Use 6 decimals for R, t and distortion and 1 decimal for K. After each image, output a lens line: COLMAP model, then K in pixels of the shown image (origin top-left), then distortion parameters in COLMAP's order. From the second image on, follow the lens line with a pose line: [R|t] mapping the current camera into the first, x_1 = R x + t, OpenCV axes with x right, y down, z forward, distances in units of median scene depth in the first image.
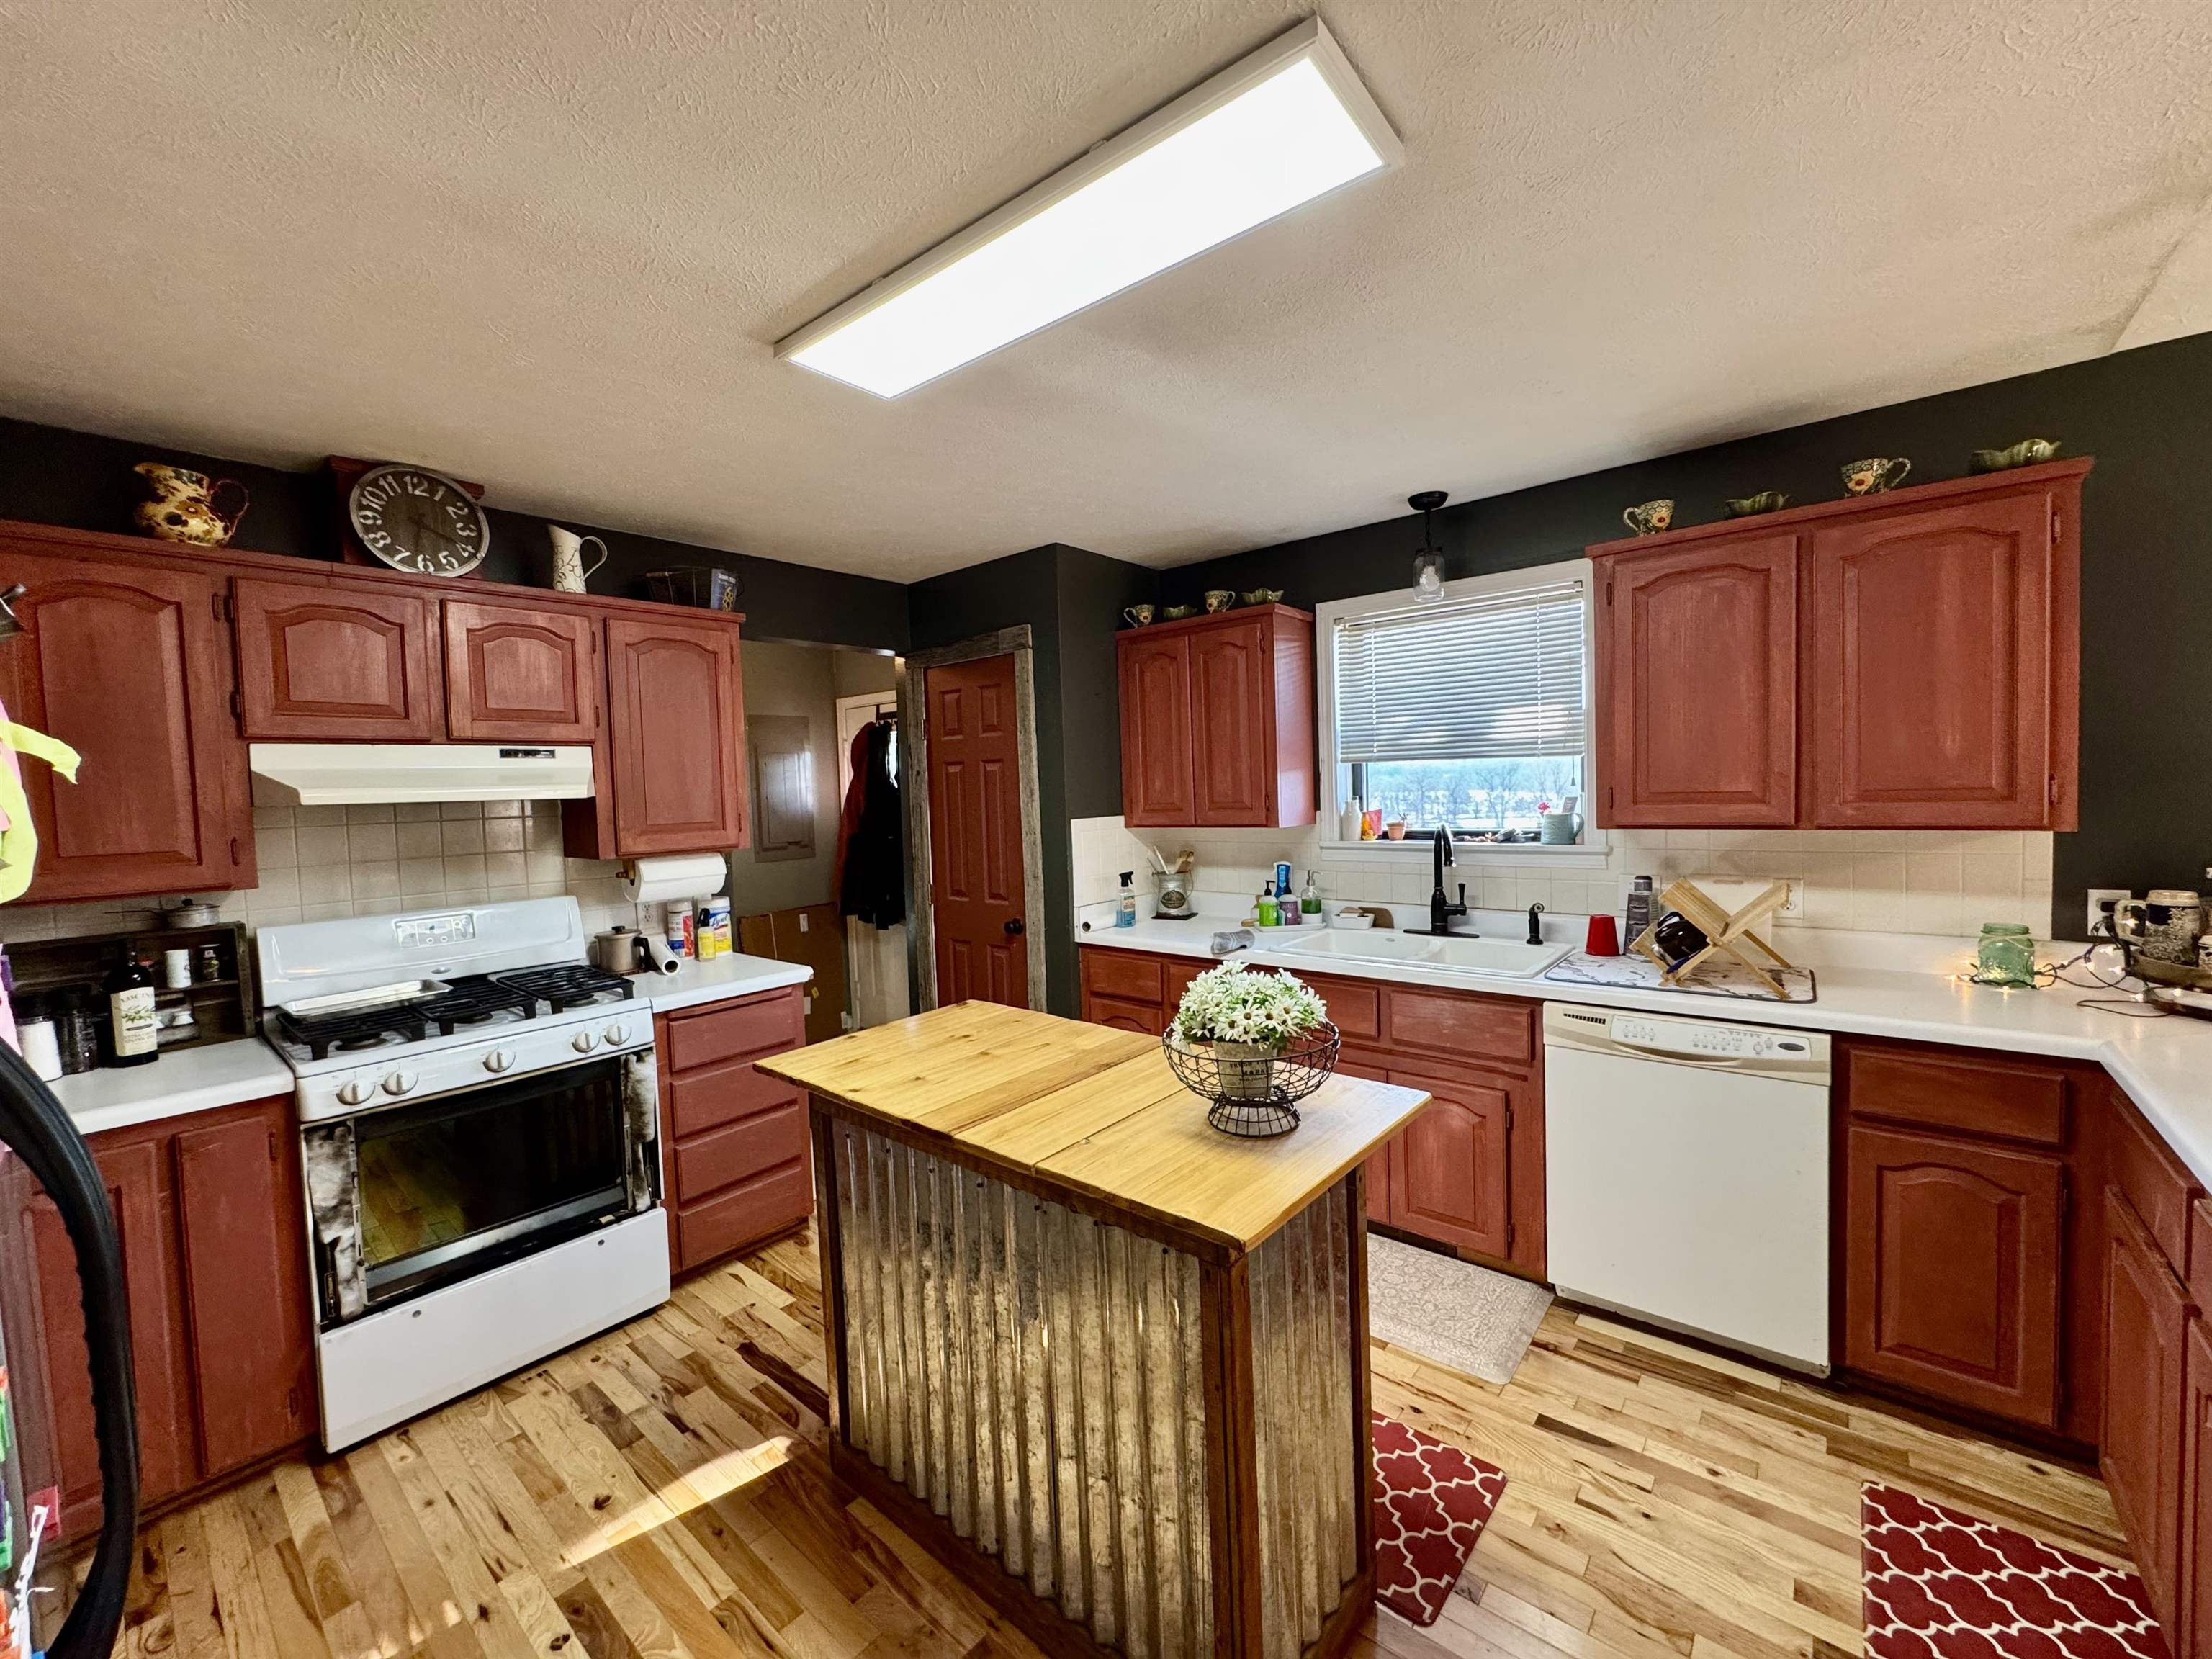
lens RADIAL K [[885.6, 0, 1102.6], [0, 885.6, 825.8], [0, 0, 1]] dist [-0.000141, 0.000050]
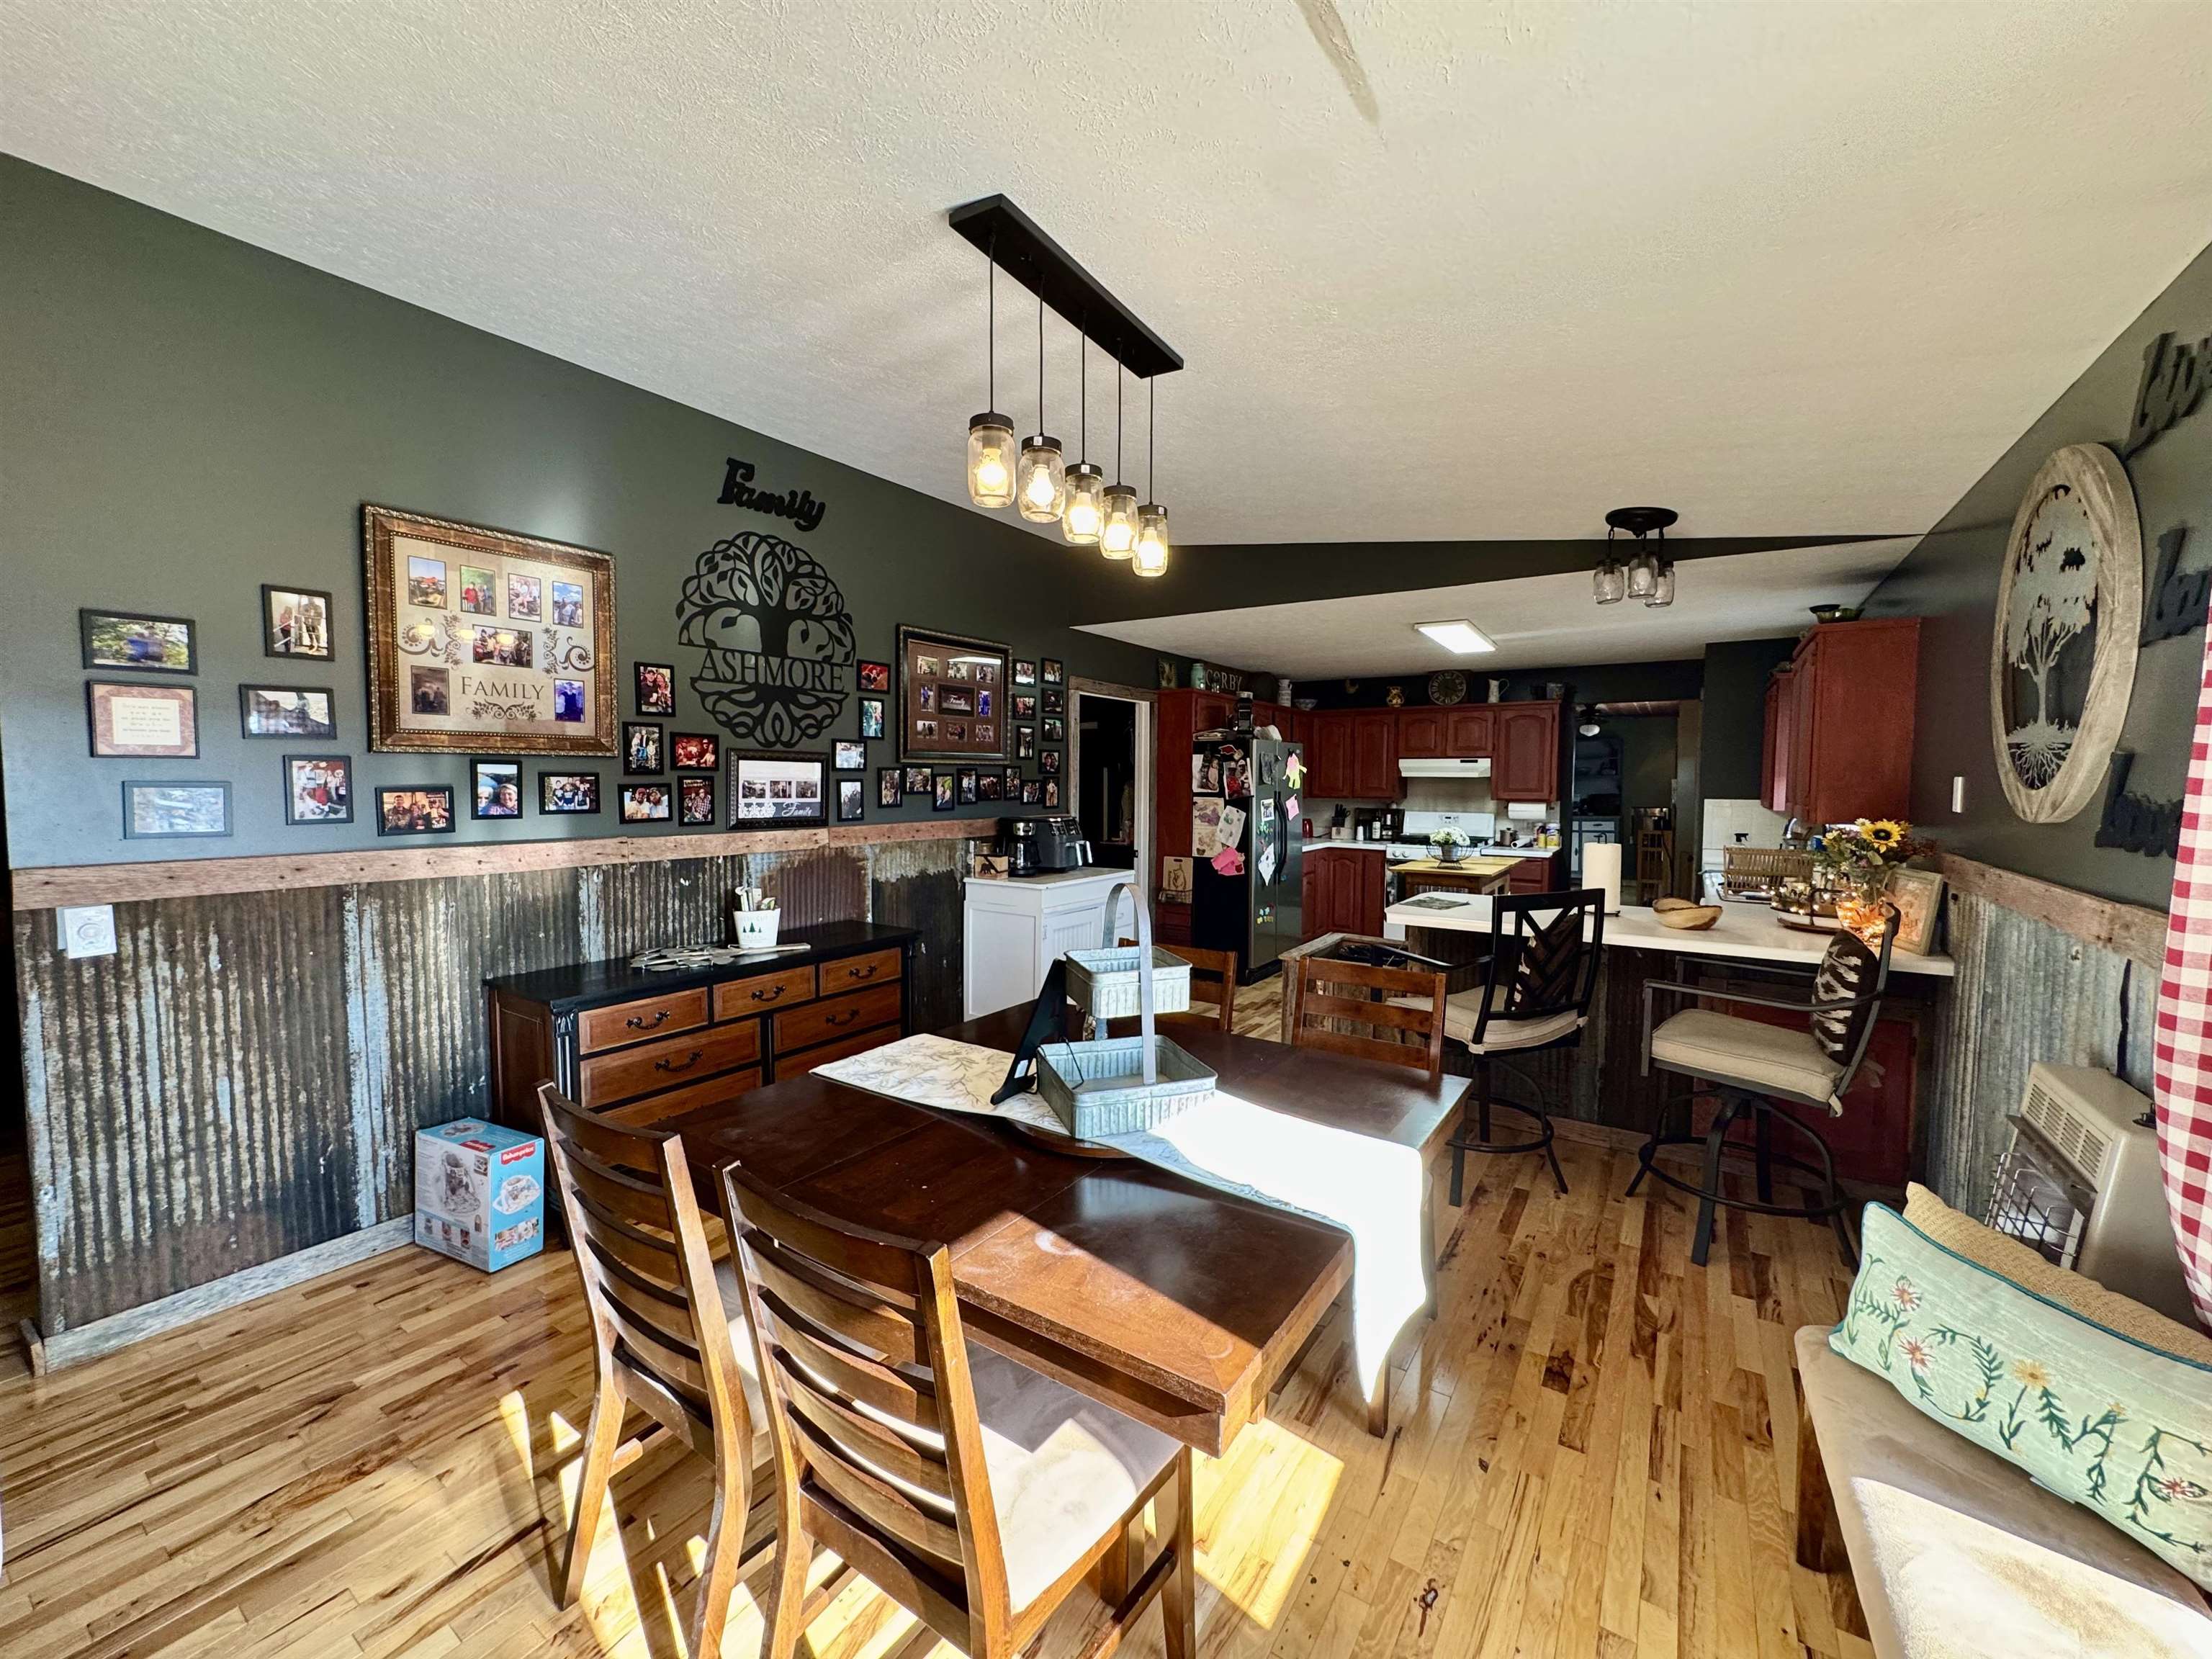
lens RADIAL K [[885.6, 0, 1098.9], [0, 885.6, 824.7], [0, 0, 1]] dist [-0.000141, 0.000050]
pose [[0.111533, 0.088660, -0.989798, 2.244453], [-0.054536, 0.995057, 0.082985, -0.052824], [0.992263, 0.044724, 0.115817, -0.570053]]
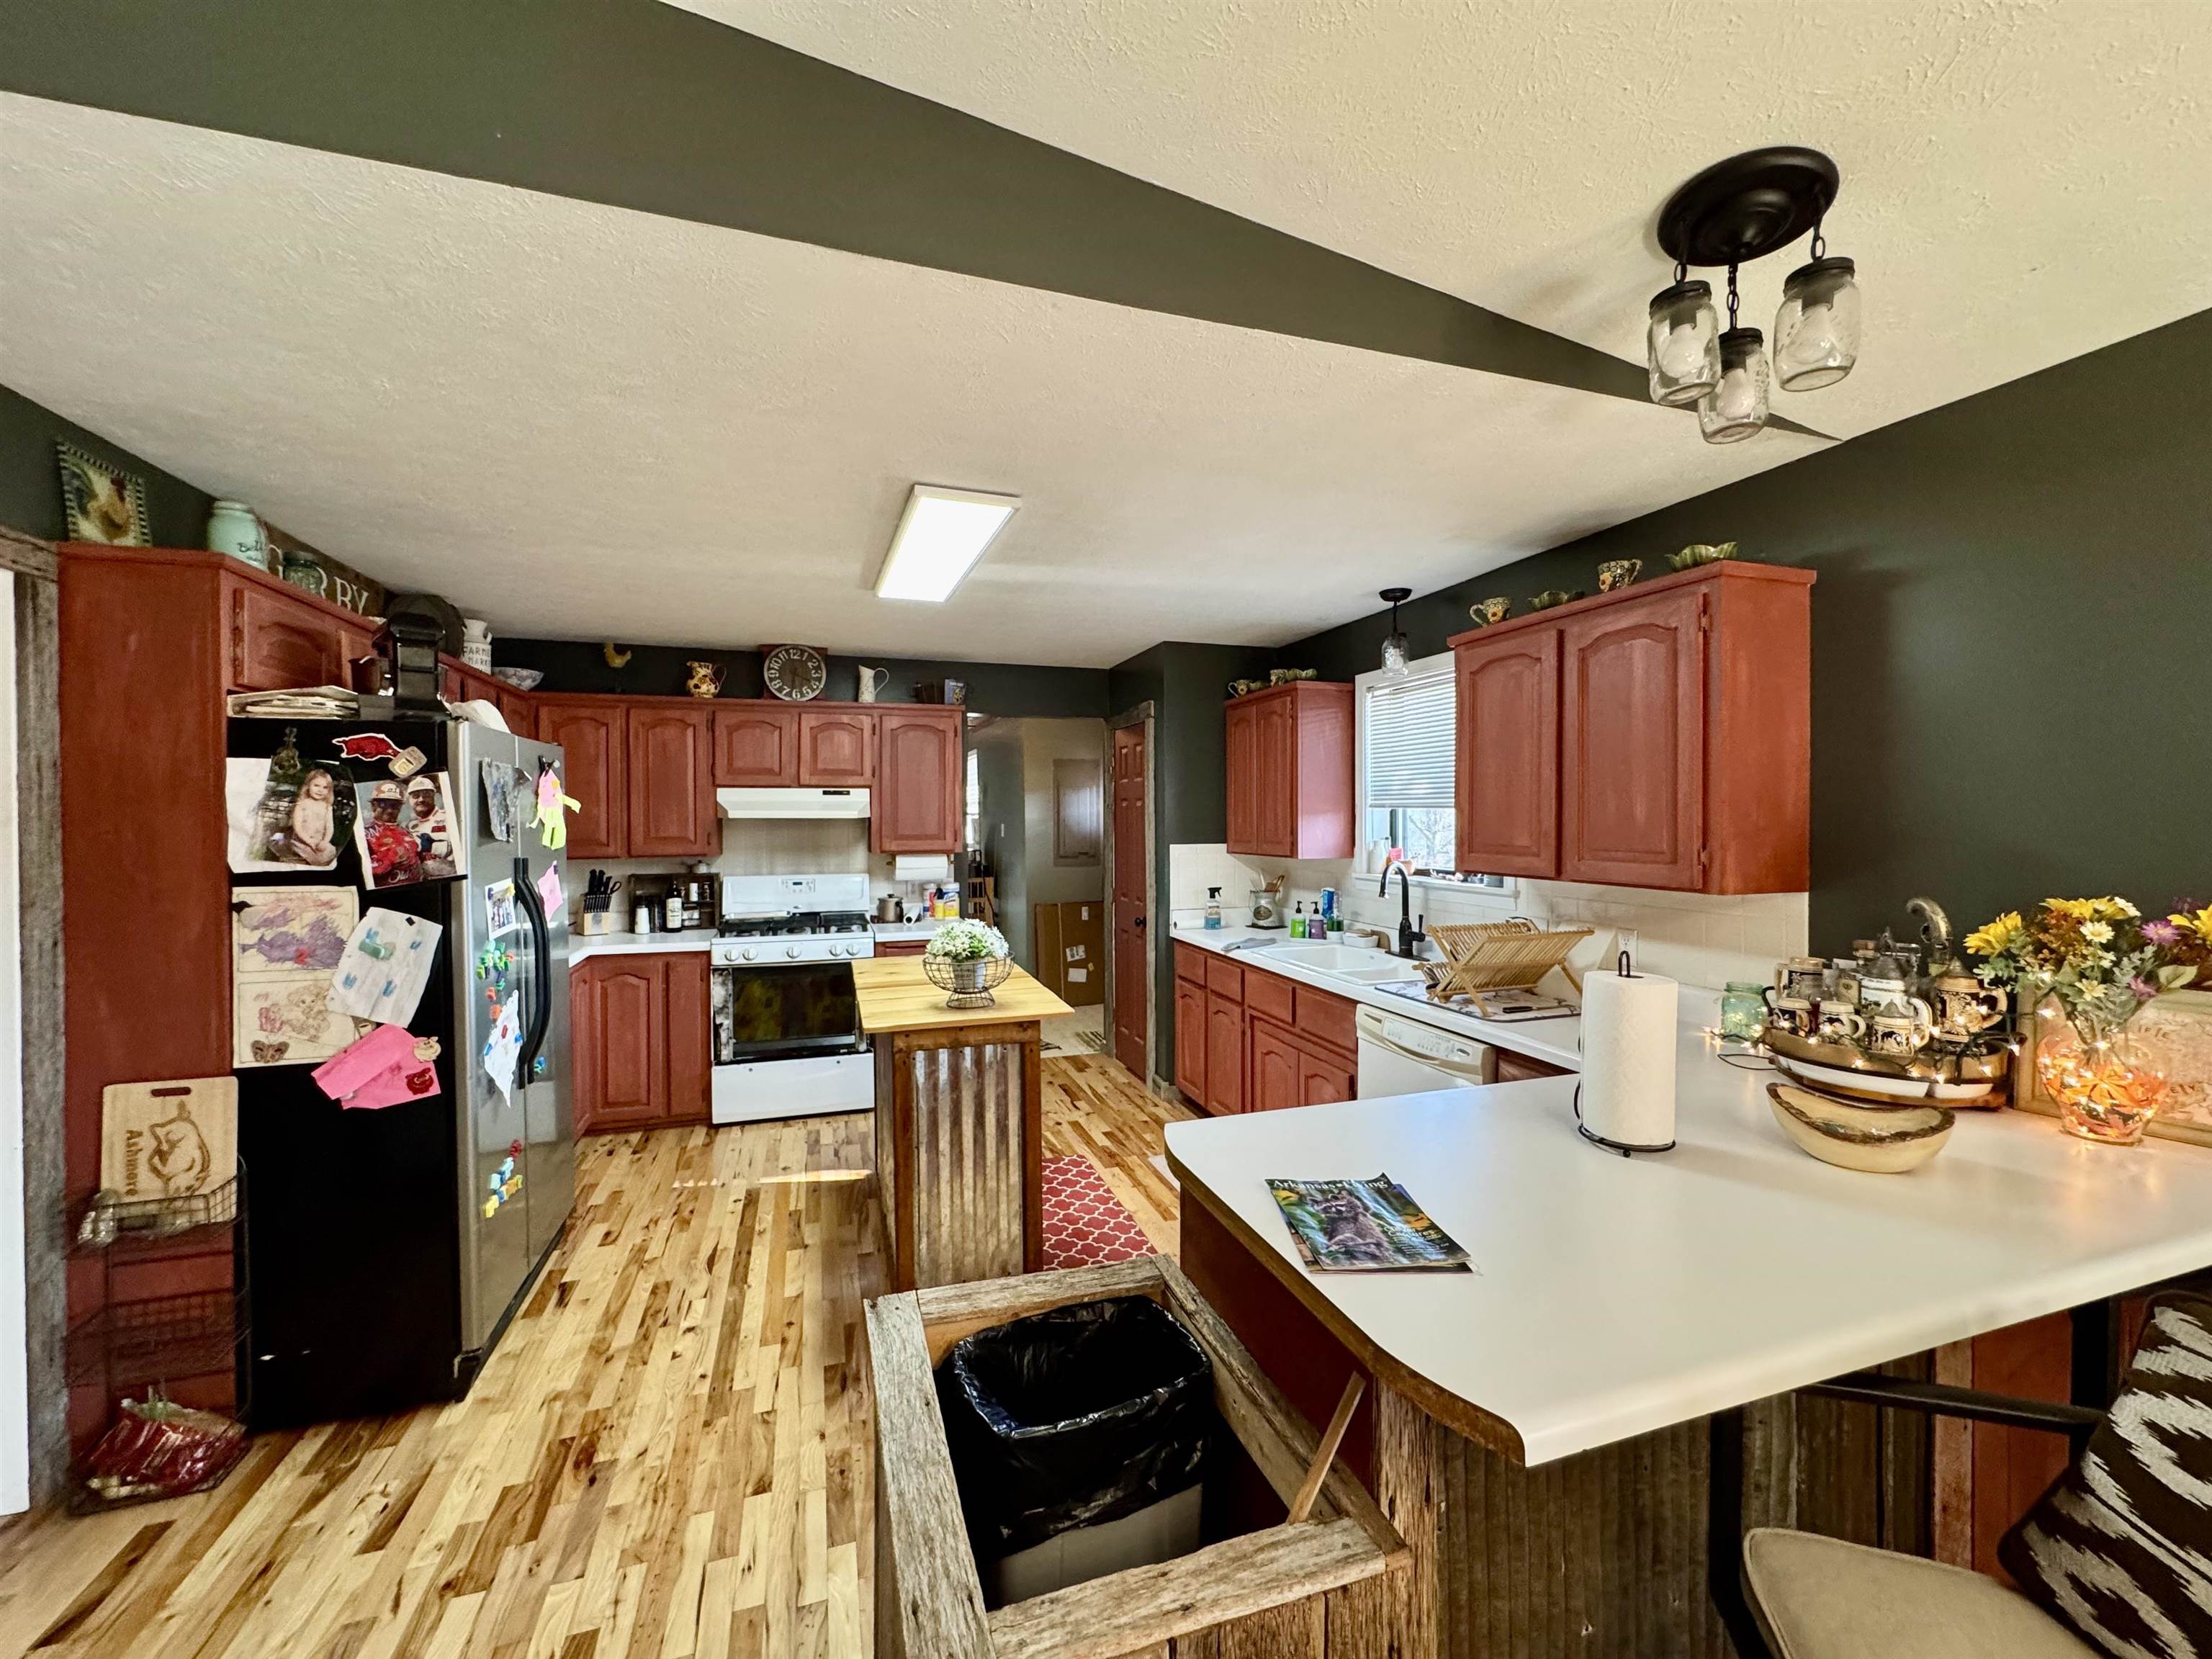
lens RADIAL K [[885.6, 0, 1102.4], [0, 885.6, 824.5], [0, 0, 1]] dist [-0.000141, 0.000050]
pose [[0.850135, 0.036657, -0.525288, 0.823949], [-0.049679, 0.998708, -0.010707, -0.025111], [0.524216, 0.035198, 0.850857, -0.279825]]
